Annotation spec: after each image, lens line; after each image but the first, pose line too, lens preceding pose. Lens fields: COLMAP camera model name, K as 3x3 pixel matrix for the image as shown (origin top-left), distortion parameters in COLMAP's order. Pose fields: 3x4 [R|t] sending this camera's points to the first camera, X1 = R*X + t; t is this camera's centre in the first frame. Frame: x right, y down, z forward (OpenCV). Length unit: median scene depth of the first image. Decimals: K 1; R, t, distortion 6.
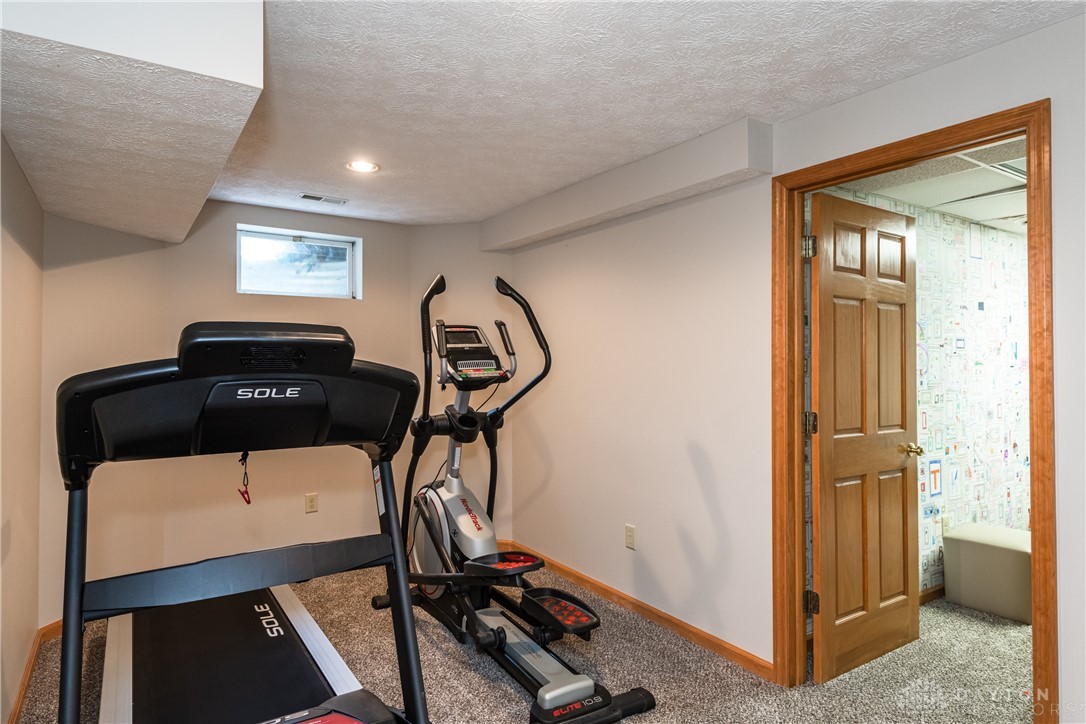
lens RADIAL K [[600.8, 0, 543.0], [0, 600.8, 362.0], [0, 0, 1]] dist [-0.000188, -0.026984]
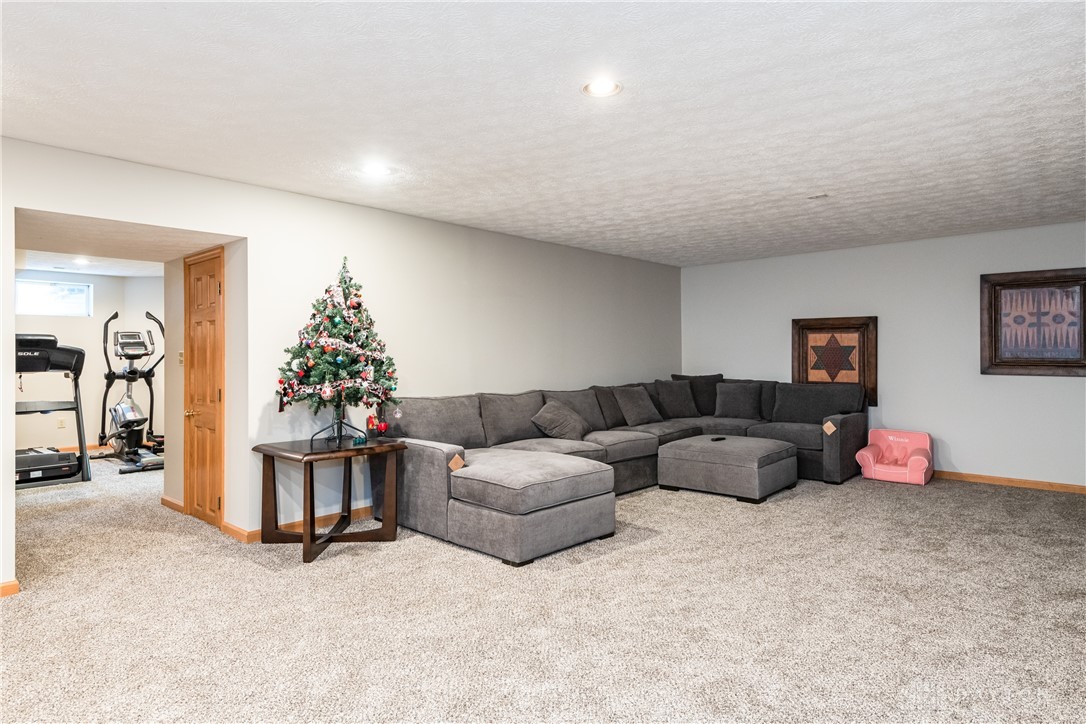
lens RADIAL K [[630.4, 0, 543.3], [0, 630.4, 349.1], [0, 0, 1]] dist [0.001268, 0.000350]
pose [[0.973677, -0.002473, 0.227919, 0.869409], [0.004955, 0.999934, -0.010318, 0.039217], [-0.227878, 0.011176, 0.973626, -1.747943]]
